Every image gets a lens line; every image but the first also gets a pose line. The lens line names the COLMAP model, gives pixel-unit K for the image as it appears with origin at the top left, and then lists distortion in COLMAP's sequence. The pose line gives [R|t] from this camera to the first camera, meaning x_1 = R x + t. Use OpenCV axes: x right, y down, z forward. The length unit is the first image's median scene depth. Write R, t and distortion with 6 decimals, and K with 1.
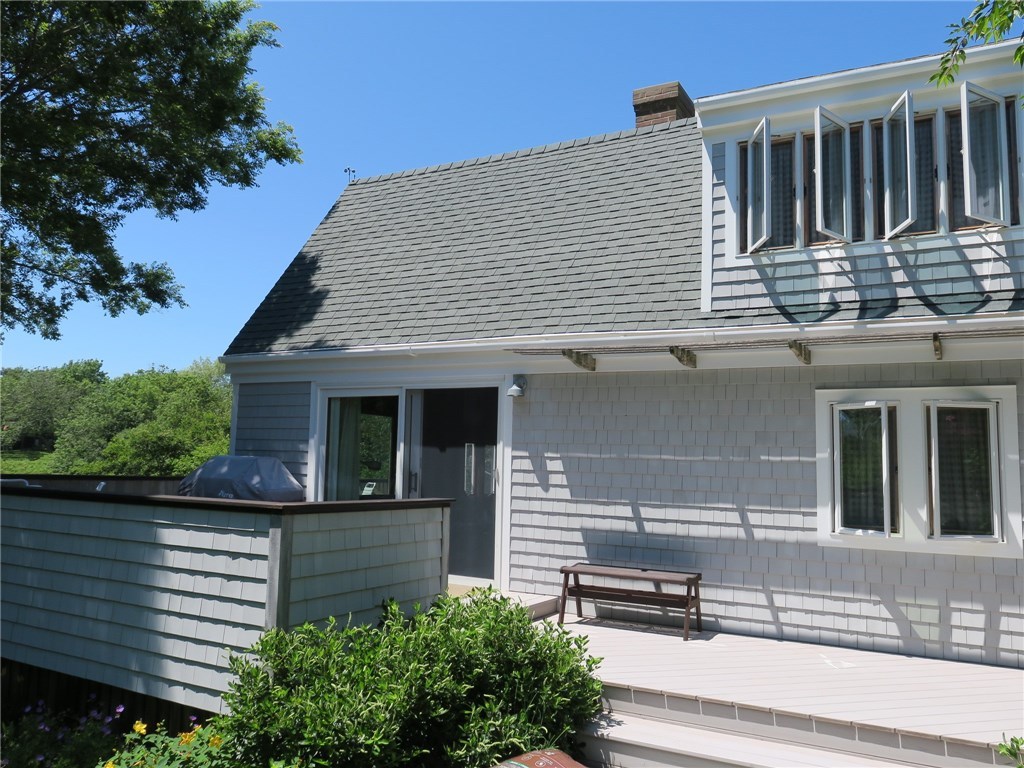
lens RADIAL K [[798.2, 0, 514.4], [0, 798.2, 385.9], [0, 0, 1]] dist [-0.011370, -0.006485]
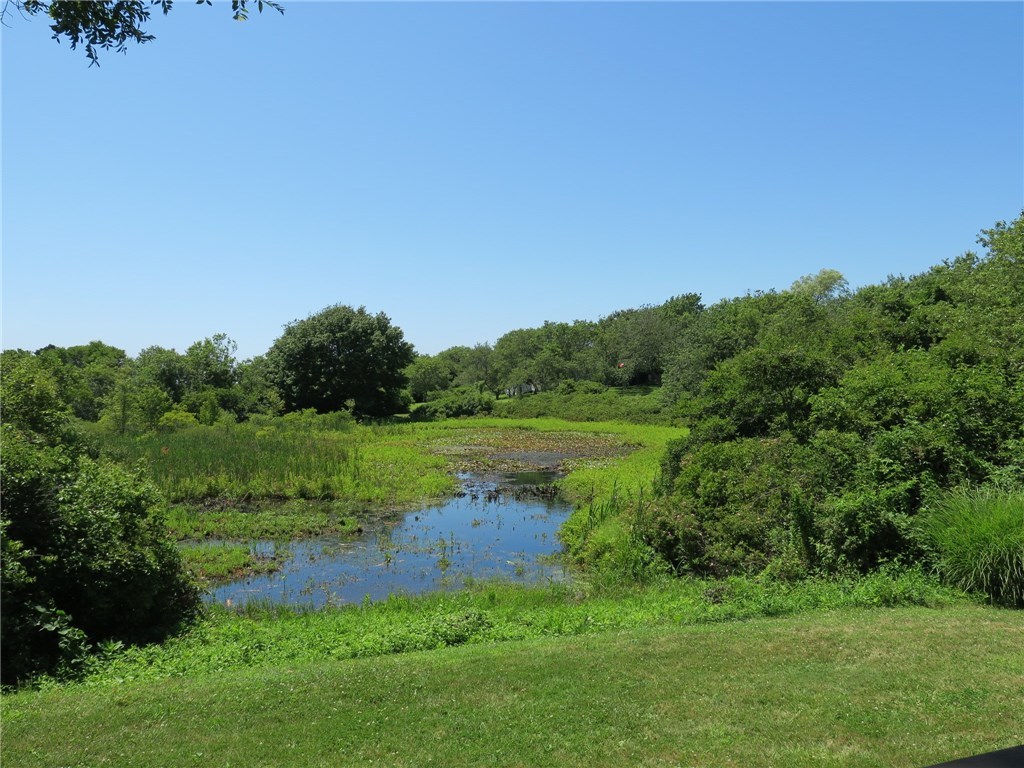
lens RADIAL K [[798.2, 0, 511.5], [0, 798.2, 385.4], [0, 0, 1]] dist [-0.011370, -0.006485]
pose [[0.751390, -0.041403, -0.658559, -0.192288], [0.100969, 0.993491, 0.052742, 0.031005], [0.652088, -0.106124, 0.750679, 0.385422]]
